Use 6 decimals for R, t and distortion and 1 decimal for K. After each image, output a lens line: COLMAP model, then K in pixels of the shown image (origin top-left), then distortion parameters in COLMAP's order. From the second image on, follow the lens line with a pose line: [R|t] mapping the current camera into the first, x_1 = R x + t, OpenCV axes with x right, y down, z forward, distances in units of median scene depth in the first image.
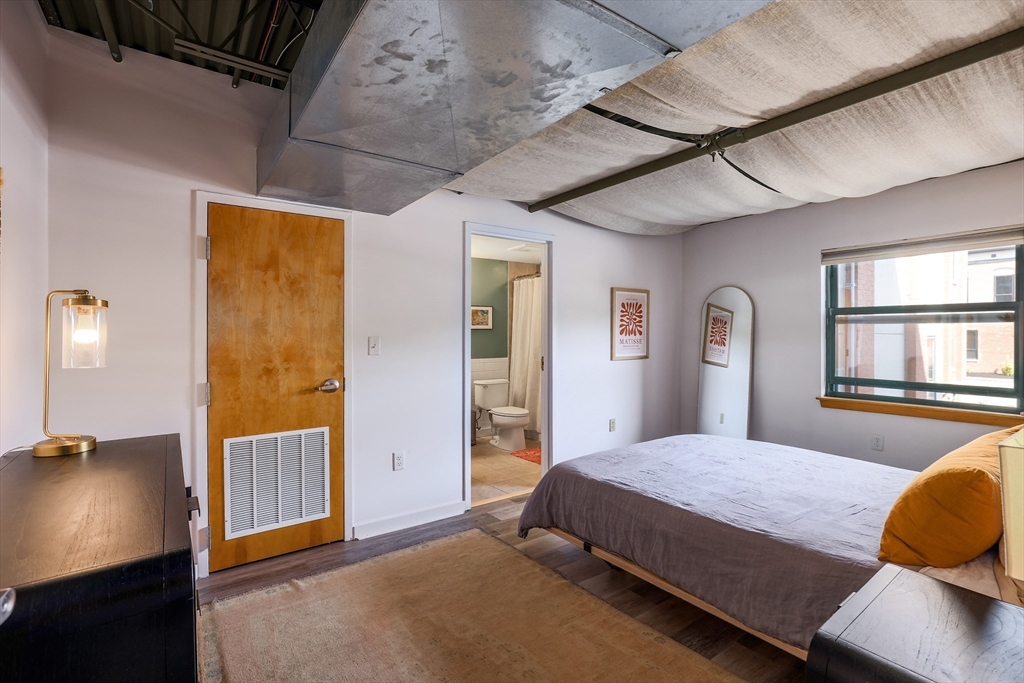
lens RADIAL K [[480.6, 0, 514.1], [0, 480.6, 342.0], [0, 0, 1]] dist [-0.033360, 0.000091]
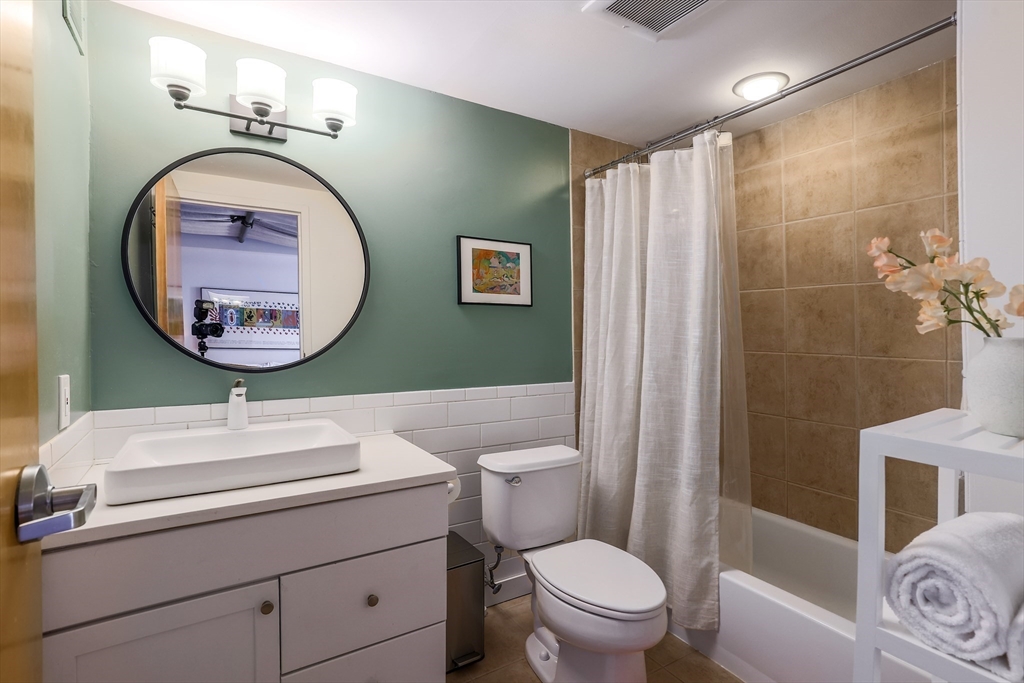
lens RADIAL K [[480.6, 0, 509.7], [0, 480.6, 336.7], [0, 0, 1]] dist [-0.033360, 0.000091]
pose [[0.997774, -0.006392, -0.066380, -0.037562], [0.006962, 0.999941, 0.008356, -0.006225], [0.066322, -0.008800, 0.997759, 0.641467]]
